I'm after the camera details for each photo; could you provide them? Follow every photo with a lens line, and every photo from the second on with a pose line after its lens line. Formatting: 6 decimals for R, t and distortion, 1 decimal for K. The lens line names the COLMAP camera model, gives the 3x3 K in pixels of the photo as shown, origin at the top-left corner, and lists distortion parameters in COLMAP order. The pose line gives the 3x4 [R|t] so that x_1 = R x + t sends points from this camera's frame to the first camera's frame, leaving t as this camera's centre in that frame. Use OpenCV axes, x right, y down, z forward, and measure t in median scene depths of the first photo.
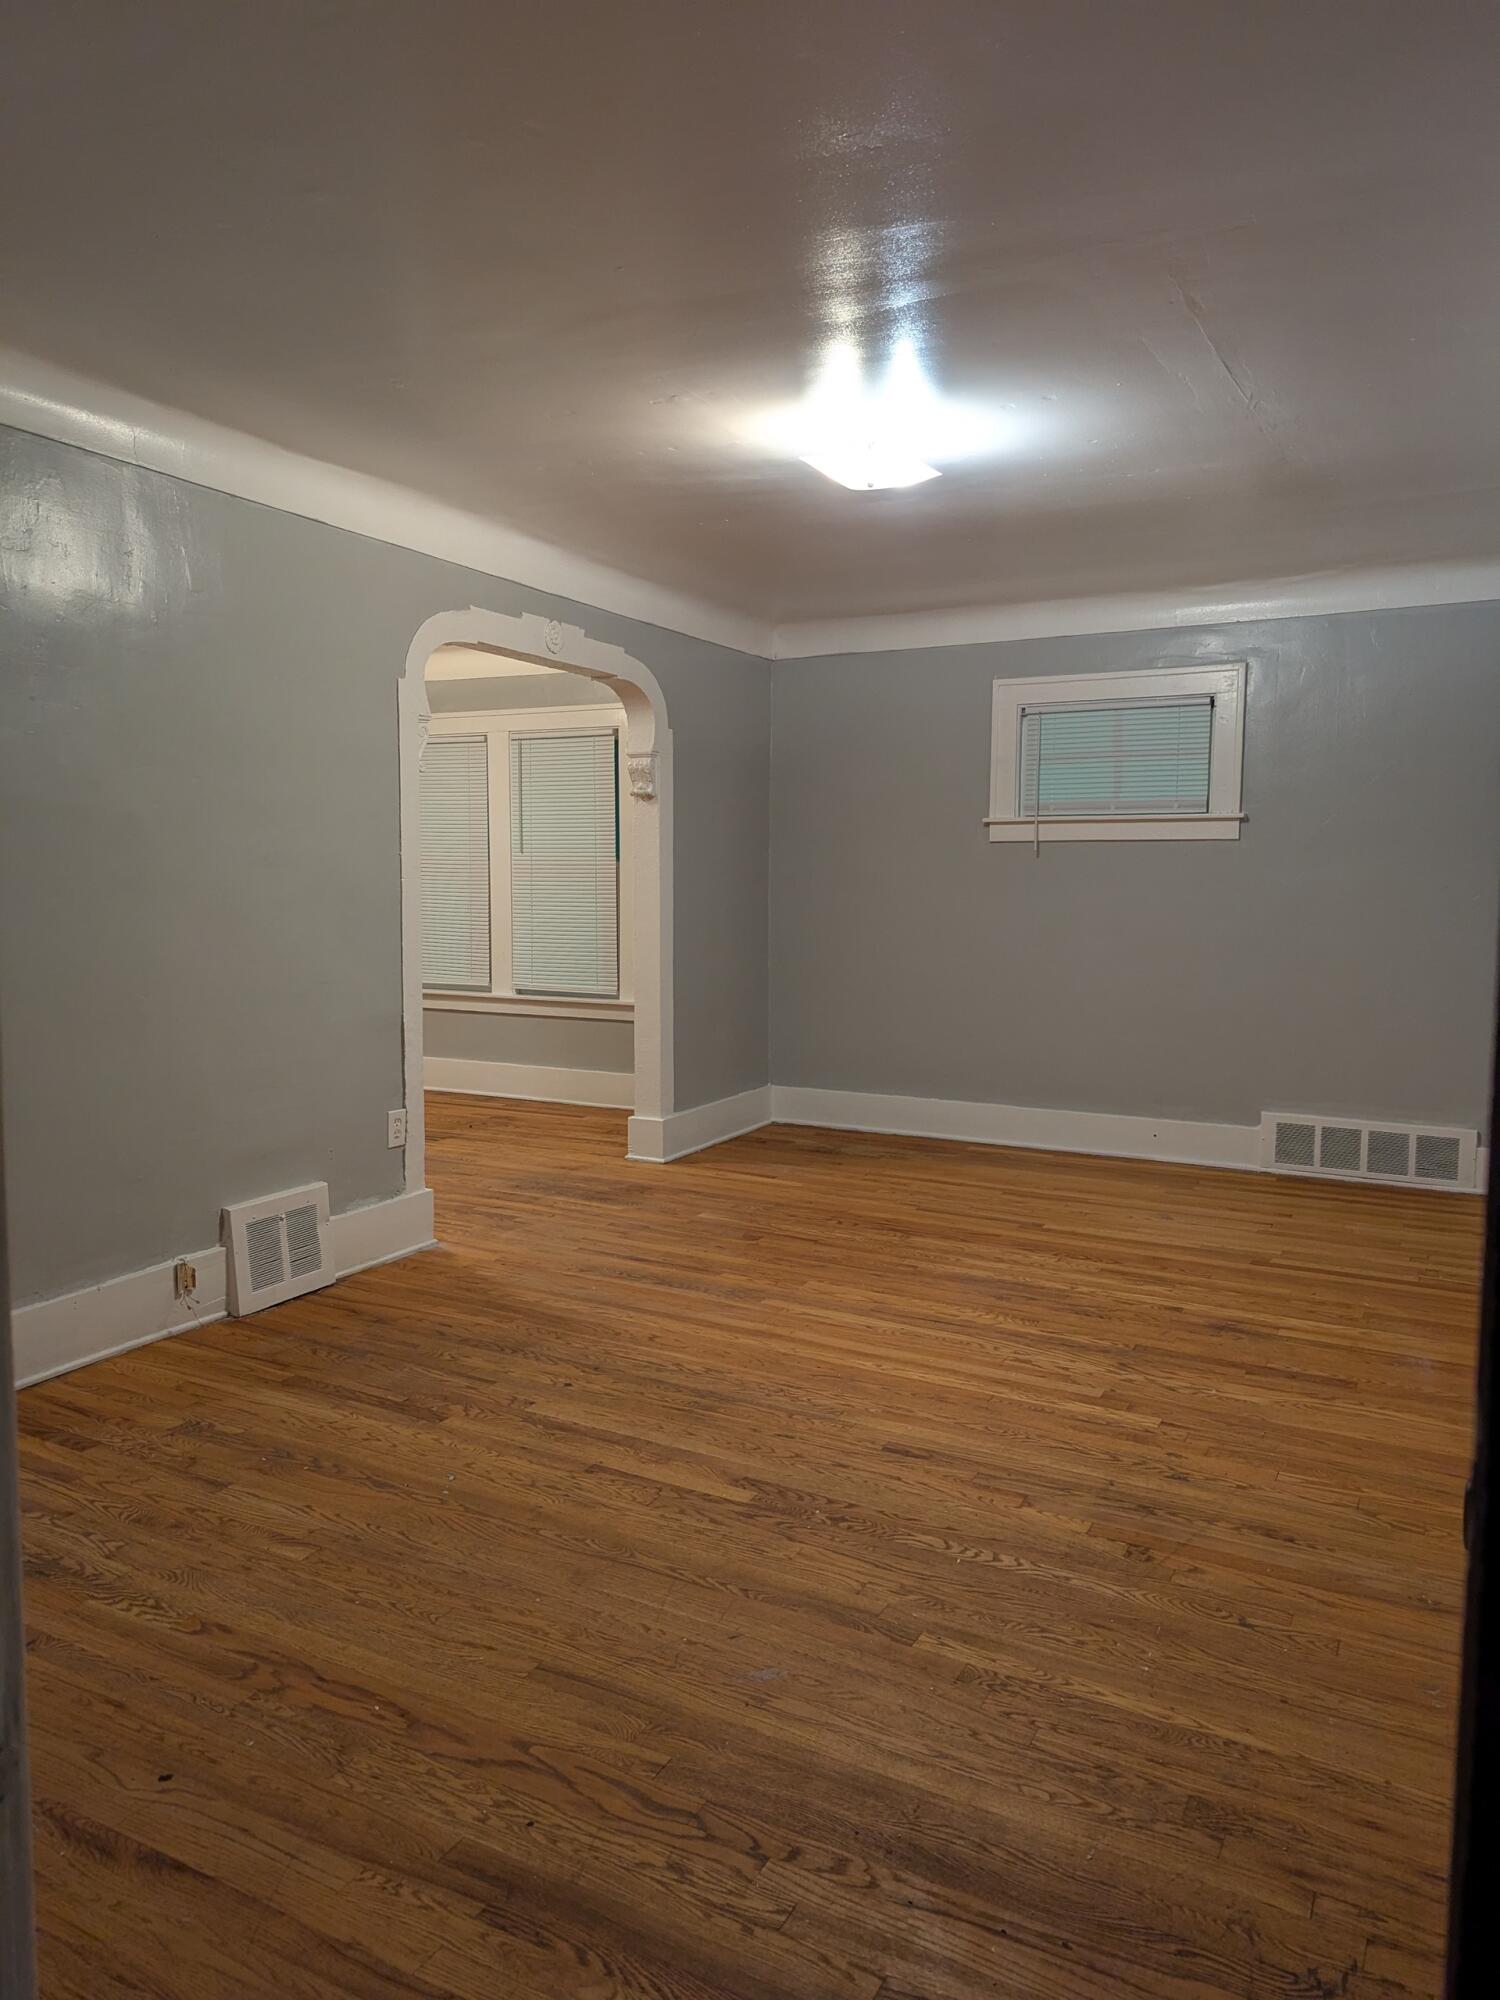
lens RADIAL K [[1400.7, 0, 747.9], [0, 1400.7, 1000.6], [0, 0, 1]] dist [0.009628, 0.002769]
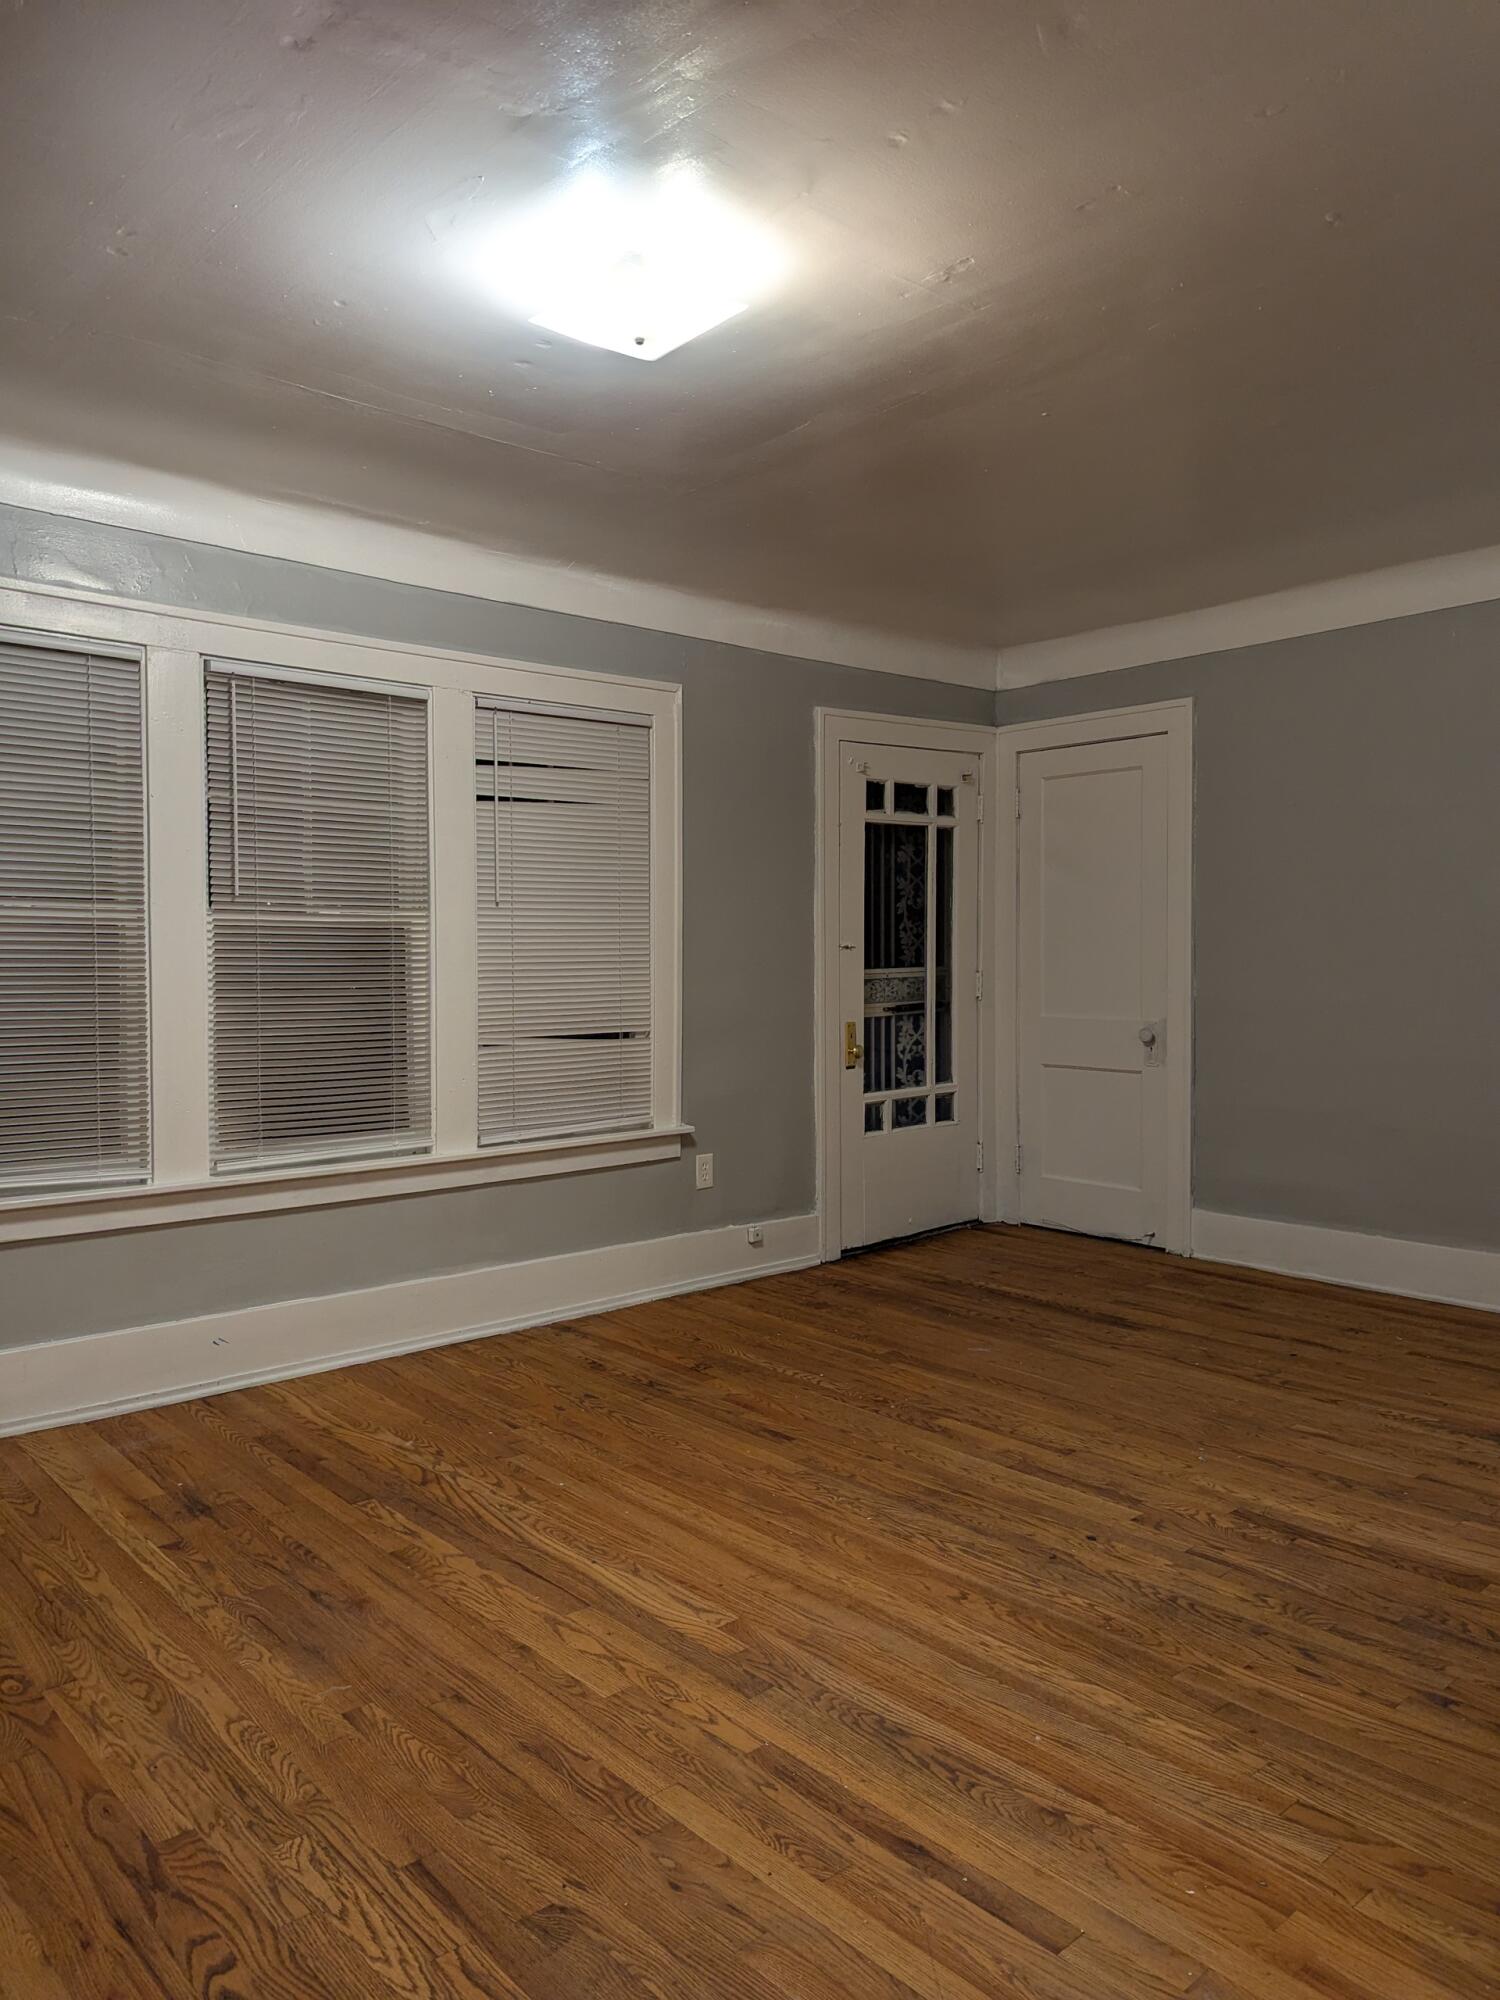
lens RADIAL K [[1400.7, 0, 750.9], [0, 1400.7, 994.4], [0, 0, 1]] dist [0.009628, 0.002769]
pose [[-0.934381, -0.011668, 0.356085, -0.218631], [0.034552, 0.991784, 0.123166, -0.132931], [-0.354597, 0.127387, -0.926301, 1.698693]]
